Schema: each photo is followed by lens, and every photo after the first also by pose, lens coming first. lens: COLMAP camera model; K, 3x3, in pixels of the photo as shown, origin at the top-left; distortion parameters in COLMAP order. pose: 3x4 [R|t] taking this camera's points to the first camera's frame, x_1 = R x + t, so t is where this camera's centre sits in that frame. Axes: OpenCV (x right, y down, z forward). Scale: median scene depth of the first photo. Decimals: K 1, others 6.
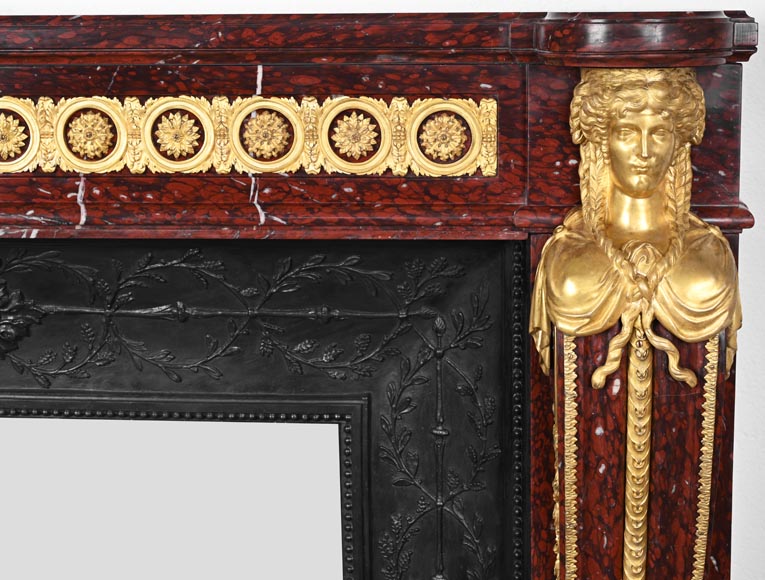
lens RADIAL K [[1688.9, 0, 419.5], [0, 1688.9, 283.0], [0, 0, 1]] dist [-0.001747, 0.000000]
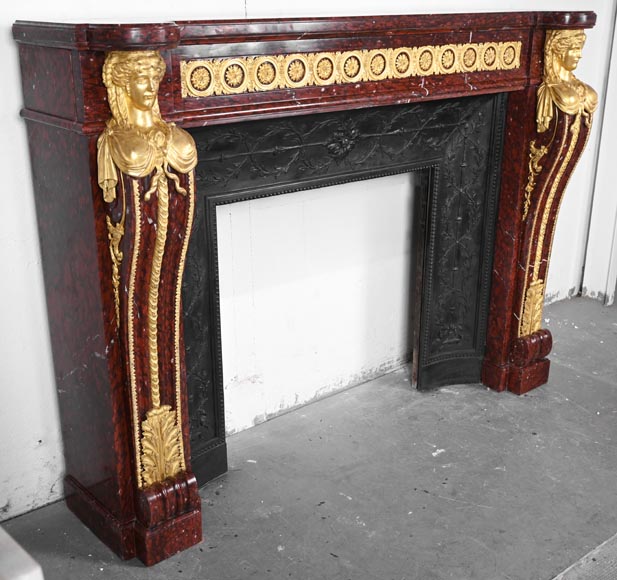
lens RADIAL K [[874.2, 0, 313.8], [0, 874.2, 286.5], [0, 0, 1]] dist [-0.013870, 0.000000]
pose [[0.701119, -0.220885, 0.677969, -1.340808], [0.132511, 0.974609, 0.180495, -0.013169], [-0.700623, -0.036710, 0.712586, 0.132380]]
